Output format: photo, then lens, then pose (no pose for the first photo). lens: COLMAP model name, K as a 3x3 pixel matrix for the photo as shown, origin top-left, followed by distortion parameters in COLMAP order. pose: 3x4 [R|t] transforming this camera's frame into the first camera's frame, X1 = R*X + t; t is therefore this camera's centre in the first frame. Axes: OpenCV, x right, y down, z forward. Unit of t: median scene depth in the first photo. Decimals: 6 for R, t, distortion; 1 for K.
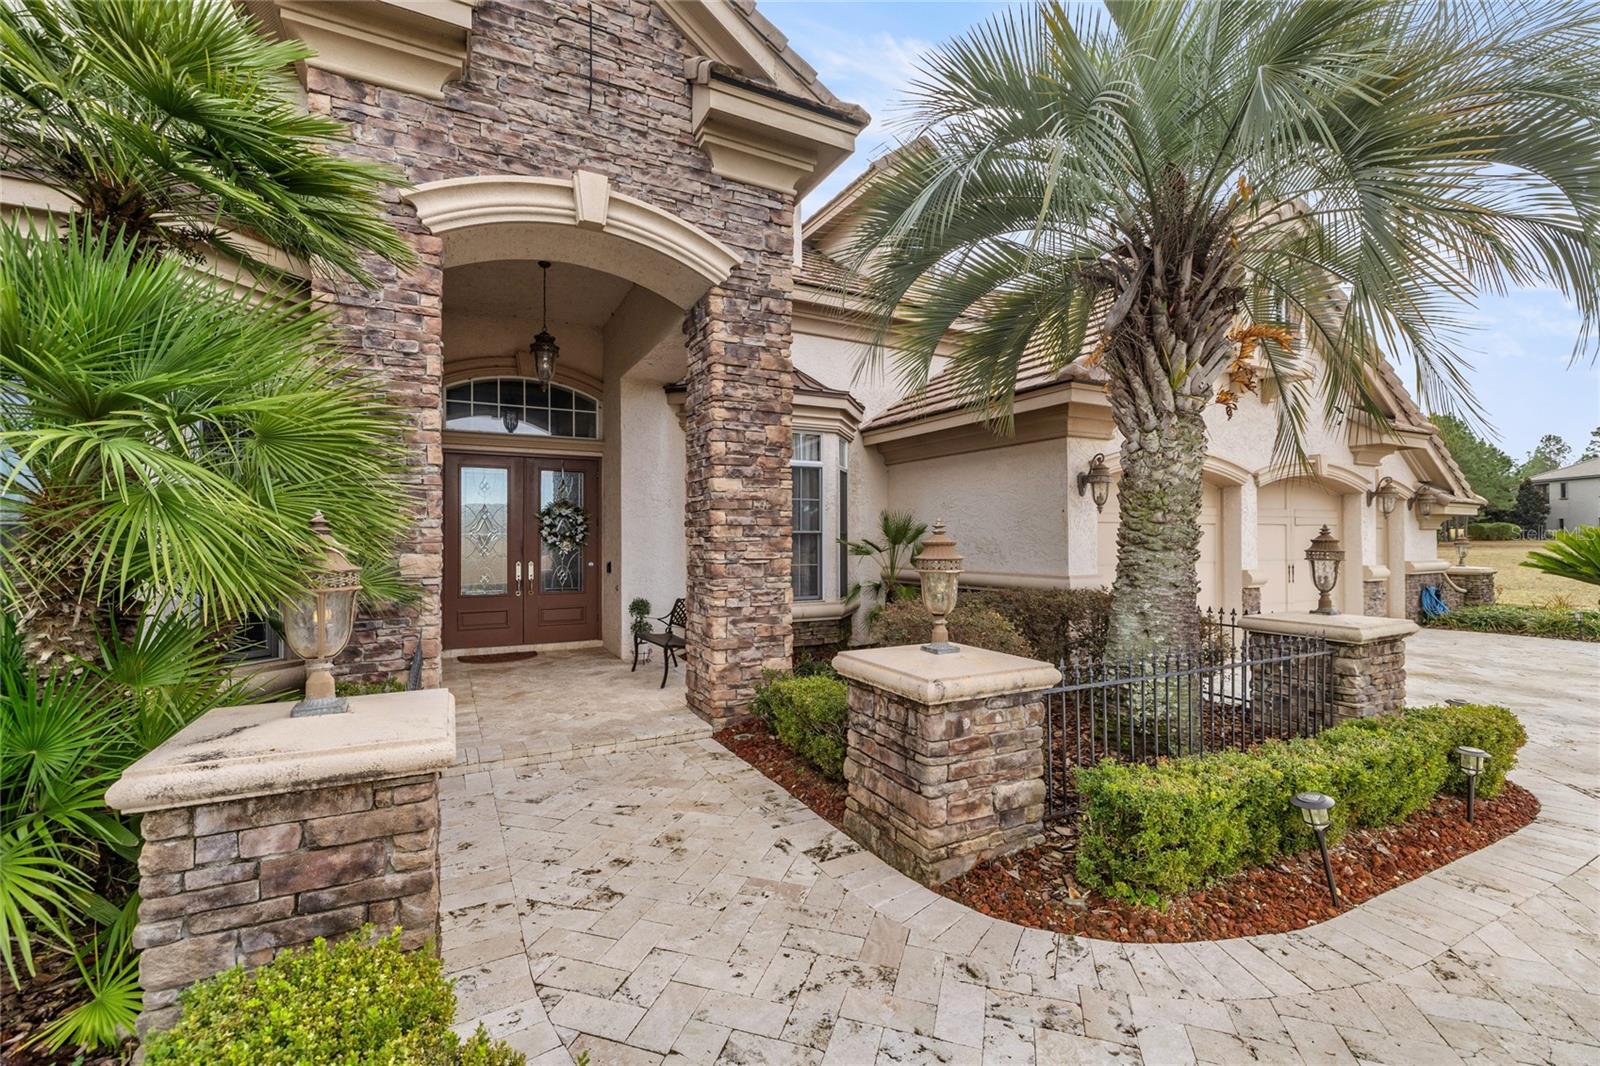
lens RADIAL K [[676.3, 0, 797.3], [0, 676.3, 535.1], [0, 0, 1]] dist [0.000290, -0.000423]
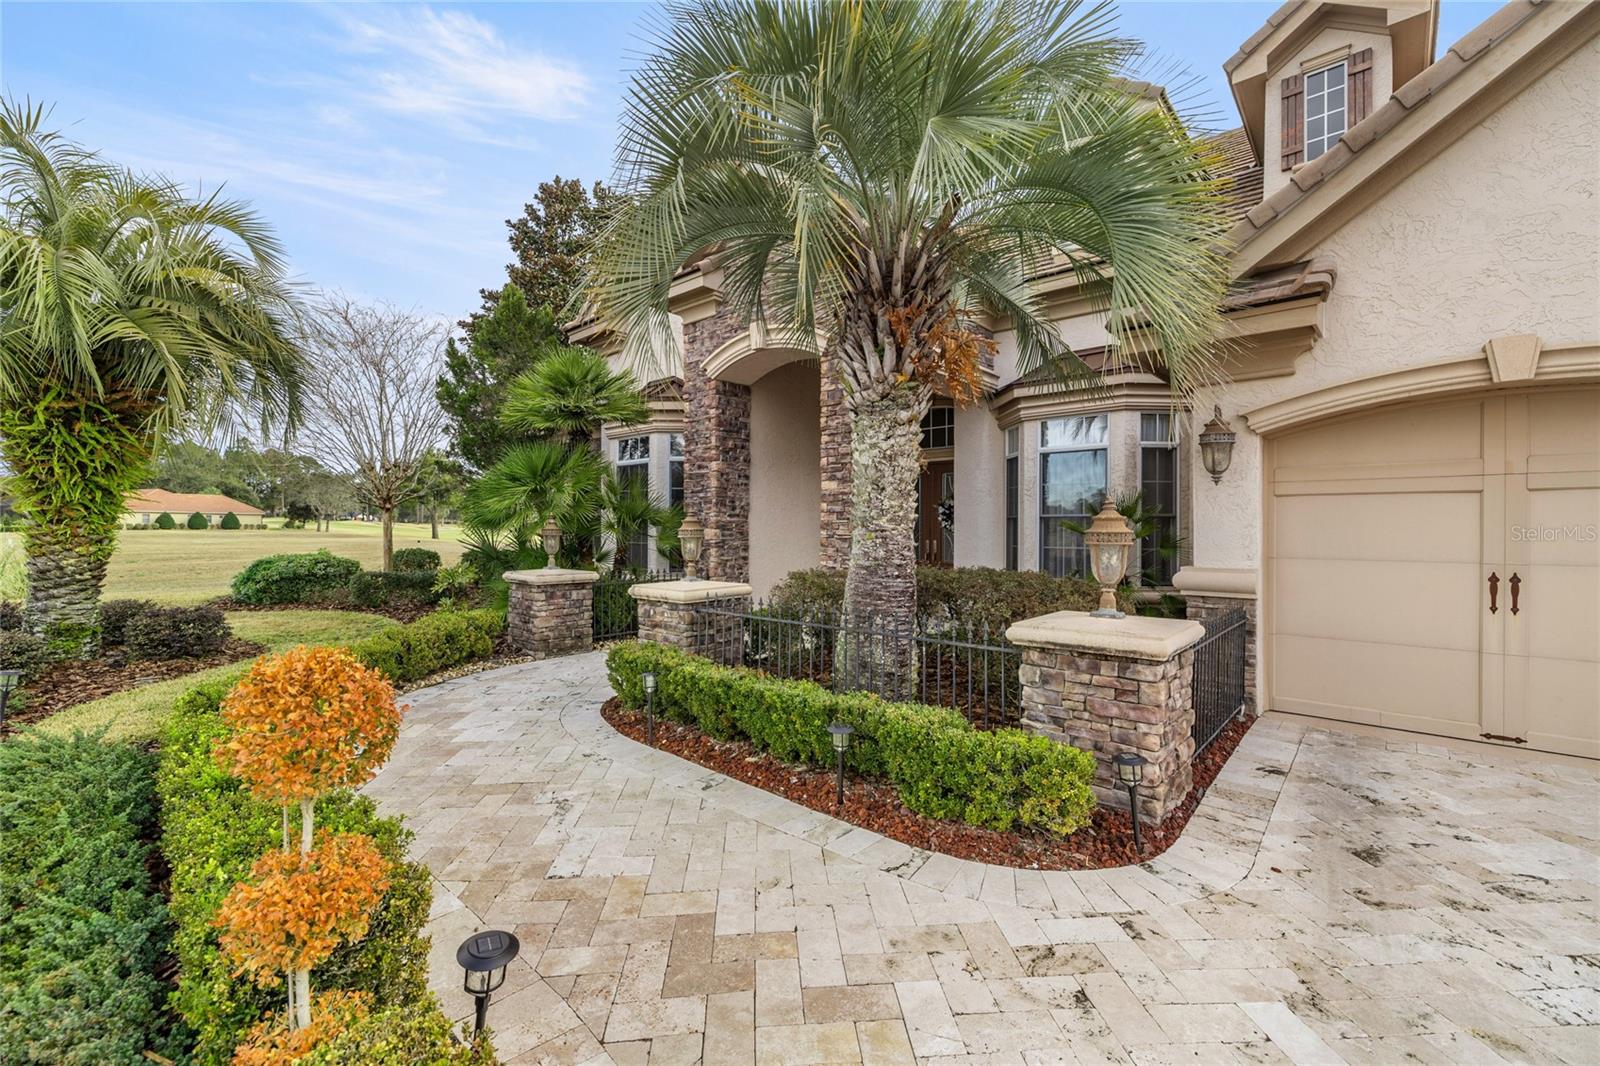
lens RADIAL K [[676.3, 0, 796.7], [0, 676.3, 529.5], [0, 0, 1]] dist [0.000290, -0.000423]
pose [[0.355427, 0.003923, -0.934696, 1.289472], [0.003598, 0.999978, 0.005565, 0.015477], [0.934697, -0.005341, 0.355405, 0.399500]]
